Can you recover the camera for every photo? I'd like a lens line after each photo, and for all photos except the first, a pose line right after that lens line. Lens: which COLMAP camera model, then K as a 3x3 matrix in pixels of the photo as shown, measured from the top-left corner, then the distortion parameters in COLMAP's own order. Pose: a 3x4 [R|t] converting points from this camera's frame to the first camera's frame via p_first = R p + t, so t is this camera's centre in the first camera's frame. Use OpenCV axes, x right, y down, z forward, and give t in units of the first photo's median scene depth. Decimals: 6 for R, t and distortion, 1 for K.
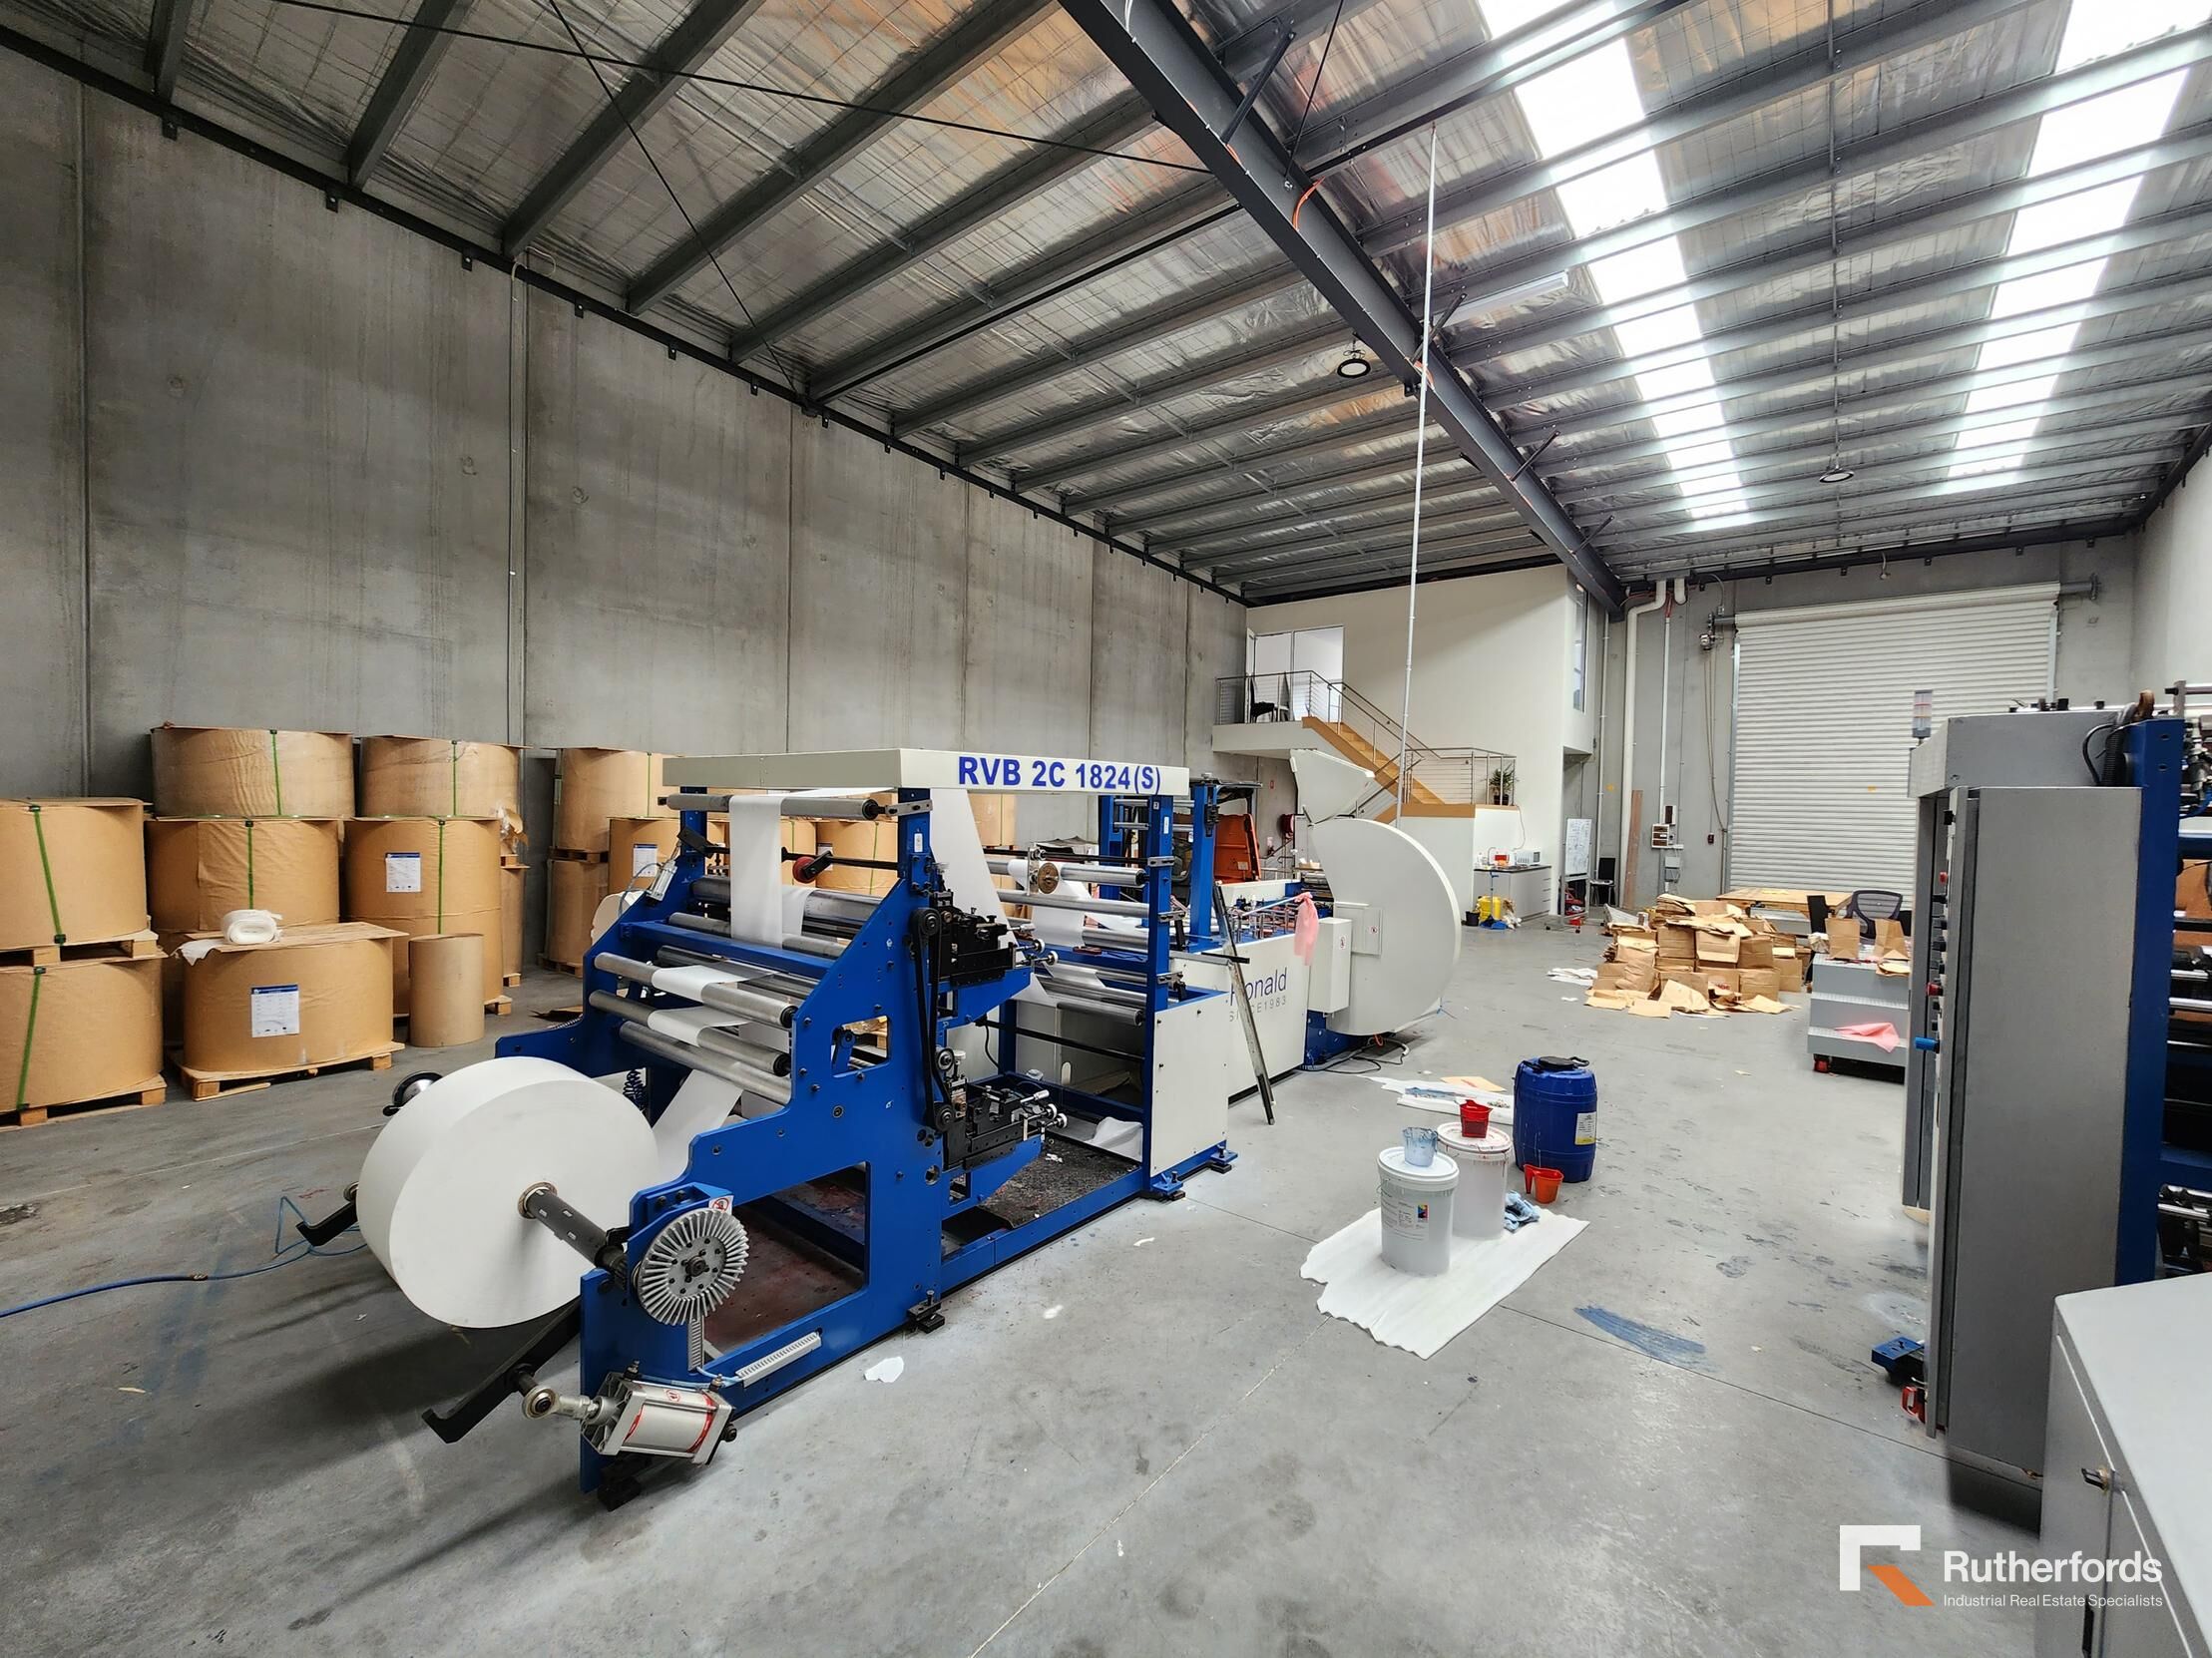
lens RADIAL K [[902.3, 0, 1106.0], [0, 902.3, 829.0], [0, 0, 1]] dist [-0.001768, -0.000104]
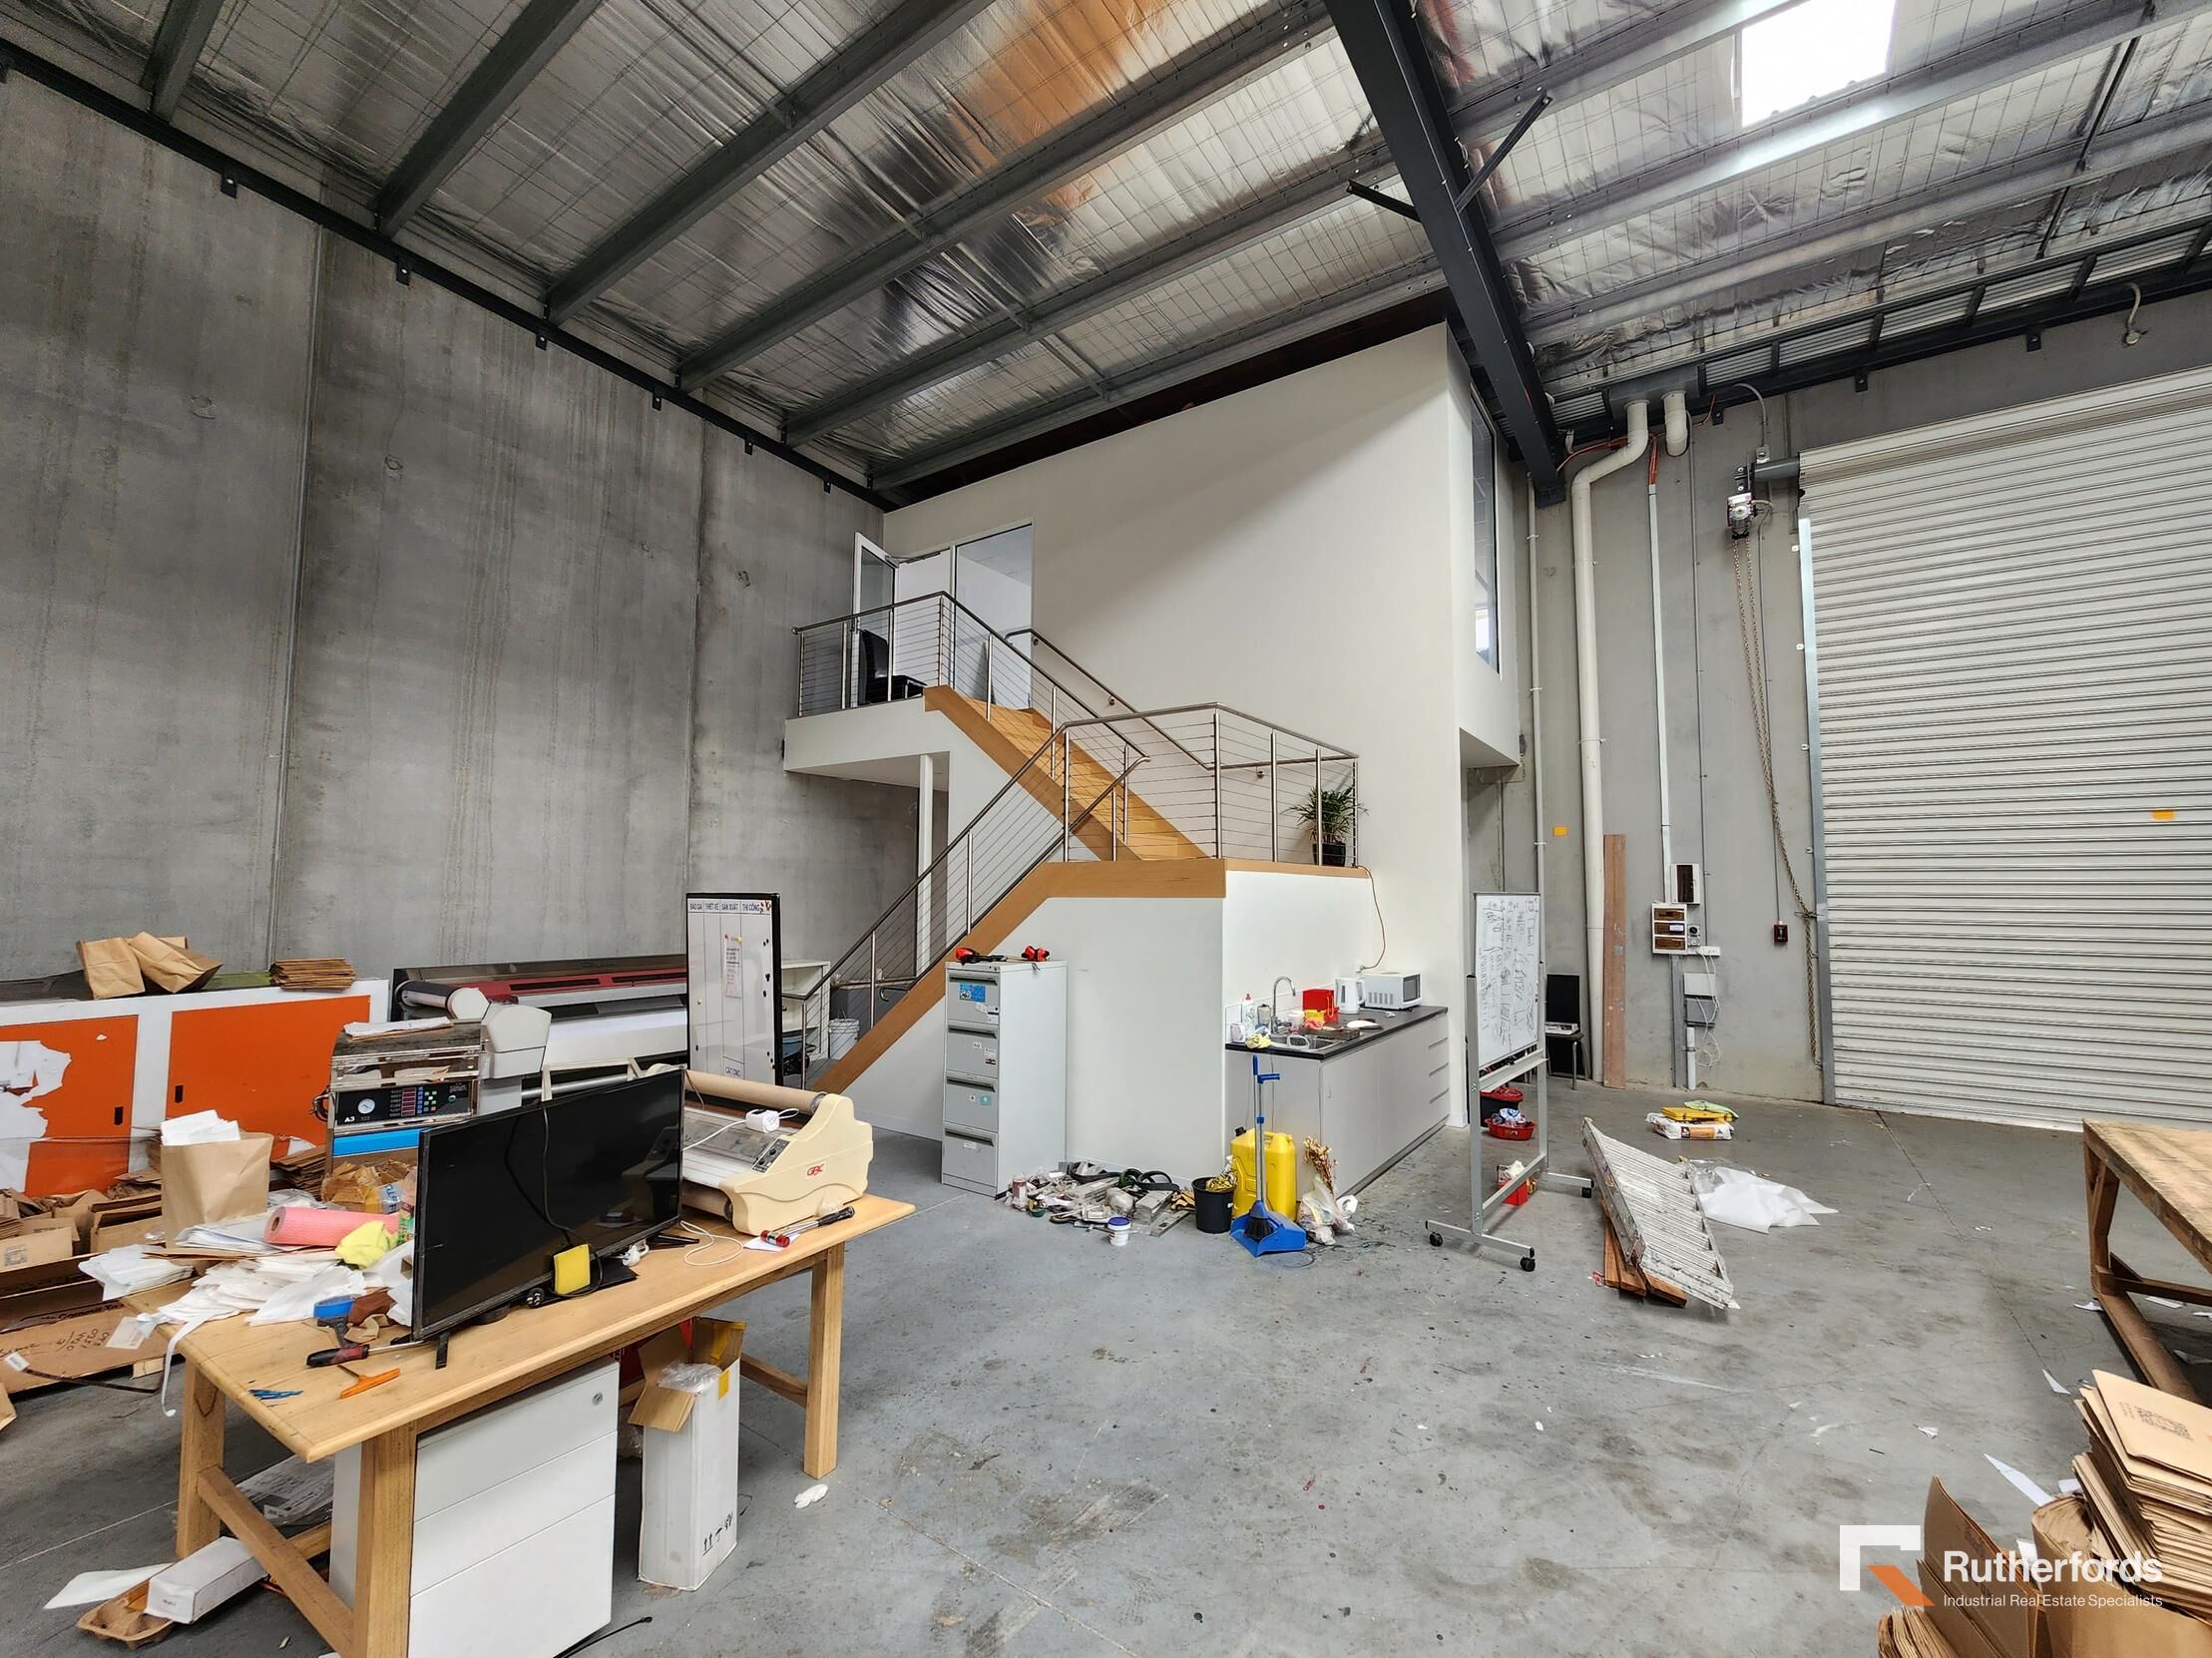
lens RADIAL K [[894.1, 0, 1106.0], [0, 894.1, 829.0], [0, 0, 1]] dist [0.000817, 0.000054]
pose [[0.996894, -0.009893, 0.078136, 0.287027], [0.017099, 0.995603, -0.092099, -0.006267], [-0.076882, 0.093149, 0.992679, 0.558702]]
